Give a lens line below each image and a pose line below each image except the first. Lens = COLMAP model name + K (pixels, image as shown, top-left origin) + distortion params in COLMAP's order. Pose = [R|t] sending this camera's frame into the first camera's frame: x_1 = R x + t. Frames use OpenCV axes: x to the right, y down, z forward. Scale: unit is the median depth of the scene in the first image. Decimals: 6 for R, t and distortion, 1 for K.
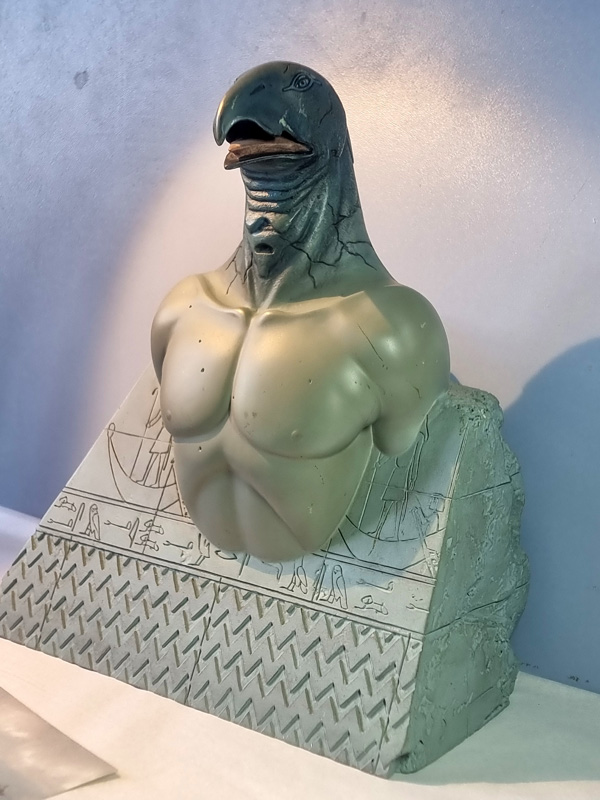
lens RADIAL K [[1124.6, 0, 293.7], [0, 1124.6, 378.3], [0, 0, 1]] dist [0.053481, 0.000000]
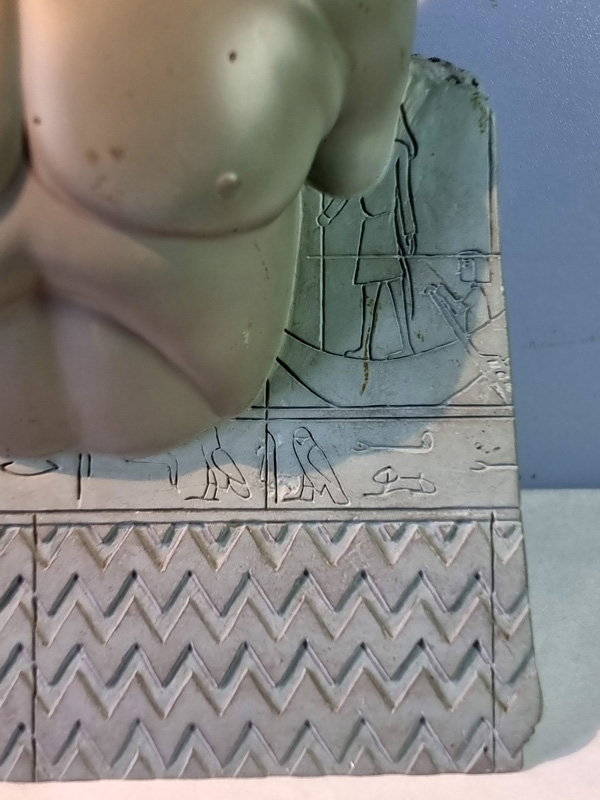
lens RADIAL K [[1124.6, 0, 295.0], [0, 1124.6, 390.0], [0, 0, 1]] dist [0.053481, 0.000000]
pose [[0.798599, -0.260299, 0.542664, -0.232328], [0.122791, 0.953140, 0.276489, 0.007592], [-0.589204, -0.154170, 0.793139, 0.587016]]
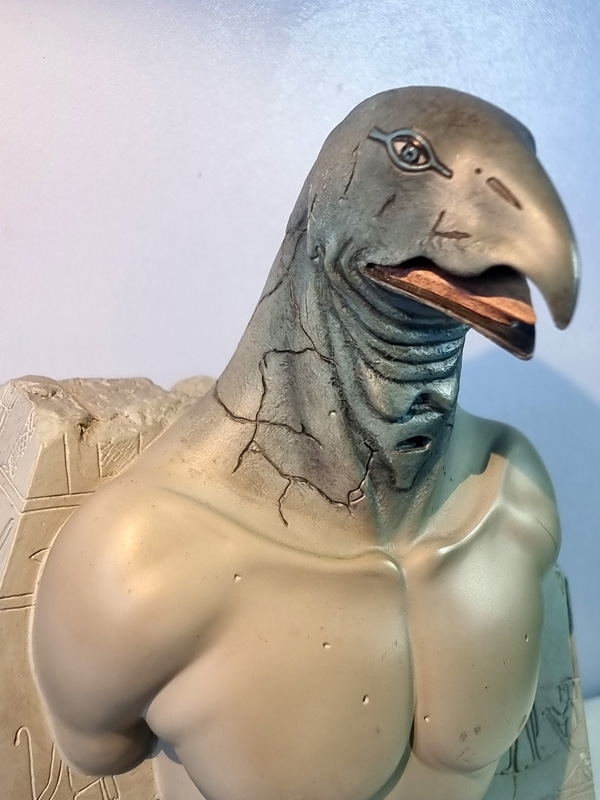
lens RADIAL K [[1124.6, 0, 288.2], [0, 1124.6, 380.0], [0, 0, 1]] dist [0.053481, 0.000000]
pose [[0.388238, -0.326270, 0.861870, -0.508164], [0.011803, 0.936913, 0.349362, -0.336090], [-0.921484, -0.125463, 0.367596, 0.872469]]
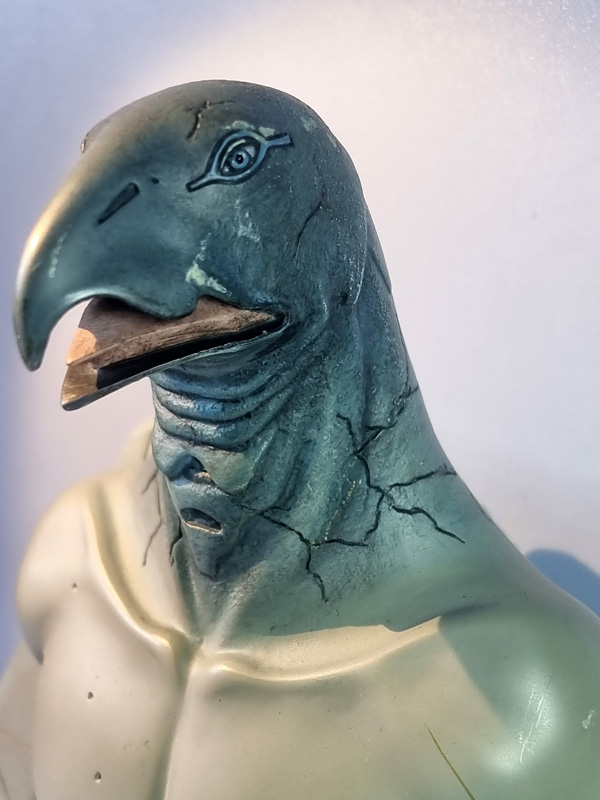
lens RADIAL K [[1124.6, 0, 283.7], [0, 1124.6, 373.3], [0, 0, 1]] dist [0.053481, 0.000000]
pose [[0.993378, -0.082105, -0.080369, 0.045859], [0.096352, 0.976363, 0.193472, -0.254549], [0.062584, -0.199934, 0.977809, 0.594975]]
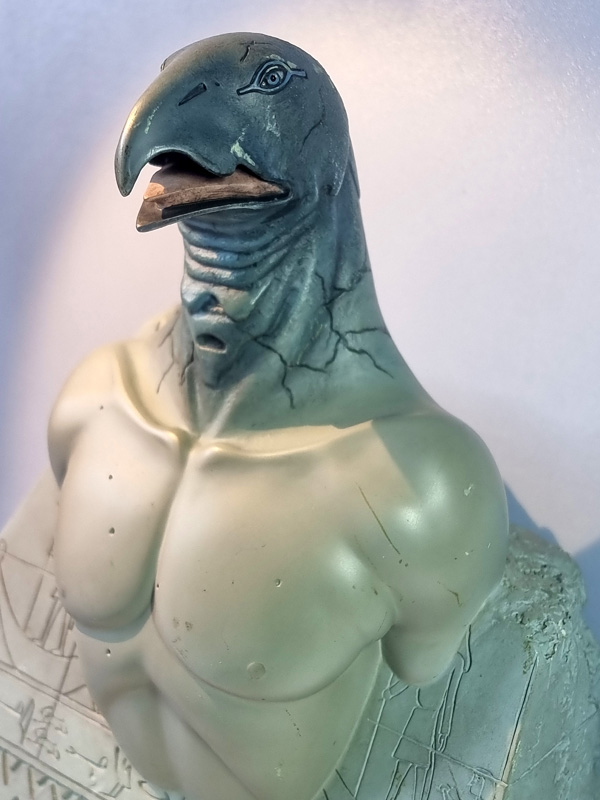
lens RADIAL K [[1124.6, 0, 281.3], [0, 1124.6, 374.1], [0, 0, 1]] dist [0.053481, 0.000000]
pose [[0.999659, 0.015784, -0.020799, 0.025618], [-0.013022, 0.991841, 0.126818, -0.178505], [0.022631, -0.126504, 0.991708, 0.394301]]
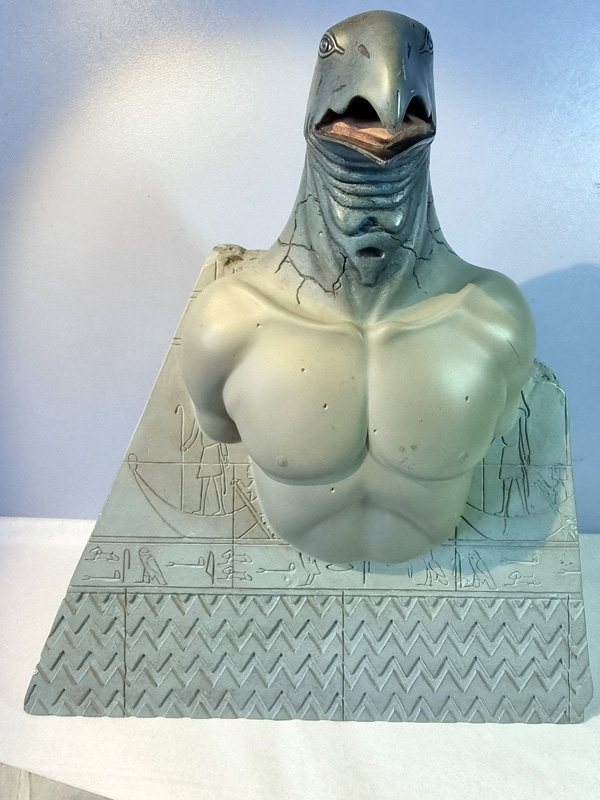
lens RADIAL K [[572.3, 0, 296.5], [0, 572.3, 360.8], [0, 0, 1]] dist [-0.002870, 0.004453]
pose [[0.818973, -0.247760, 0.517588, -0.321424], [0.122606, 0.956709, 0.263962, -0.160602], [-0.560581, -0.152719, 0.813896, 0.673486]]
